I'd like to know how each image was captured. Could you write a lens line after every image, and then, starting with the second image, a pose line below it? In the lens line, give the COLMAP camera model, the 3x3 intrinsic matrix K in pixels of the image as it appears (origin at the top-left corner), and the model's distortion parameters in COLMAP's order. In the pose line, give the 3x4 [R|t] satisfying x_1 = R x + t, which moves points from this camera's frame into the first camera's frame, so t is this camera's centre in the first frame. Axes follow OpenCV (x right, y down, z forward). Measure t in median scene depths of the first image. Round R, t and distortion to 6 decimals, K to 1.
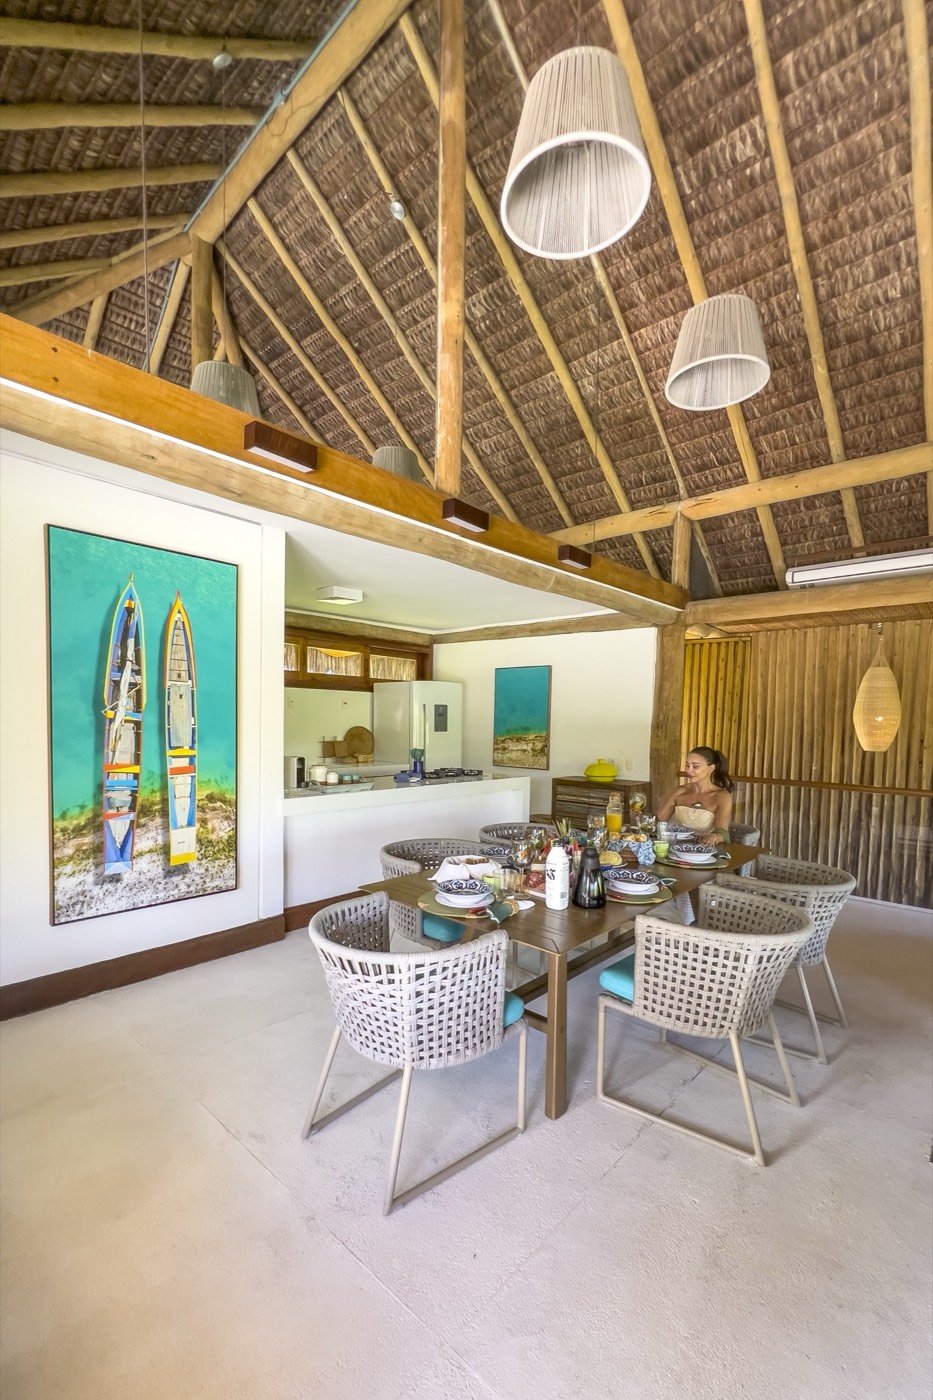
lens RADIAL K [[597.2, 0, 449.5], [0, 597.2, 753.2], [0, 0, 1]] dist [0.001066, 0.000126]
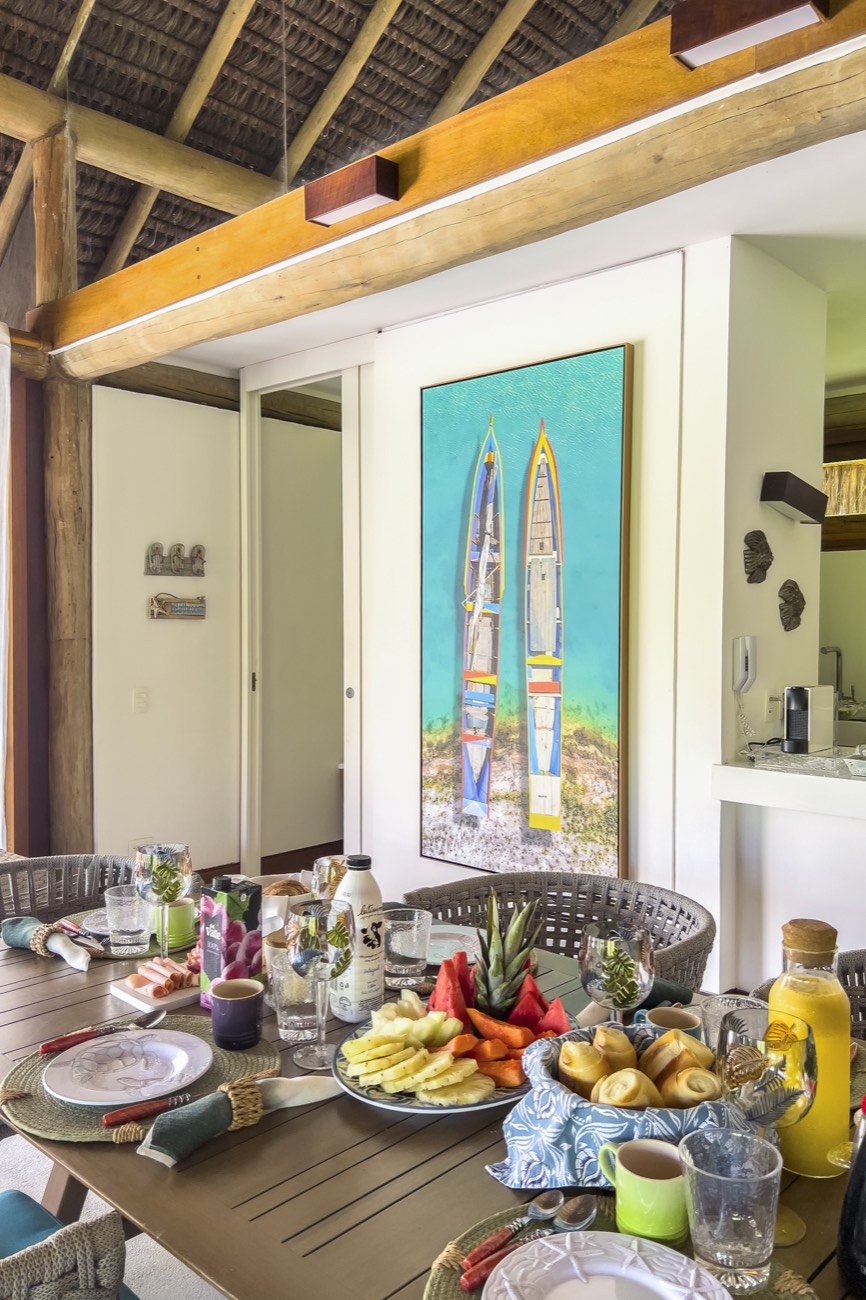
lens RADIAL K [[1012.4, 0, 428.0], [0, 1012.4, 652.6], [0, 0, 1]] dist [0.142616, -0.000124]
pose [[-0.000030, 0.011524, -0.999934, 0.717992], [-0.060569, 0.998098, 0.011505, -0.016126], [0.998164, 0.060565, 0.000668, 0.911829]]
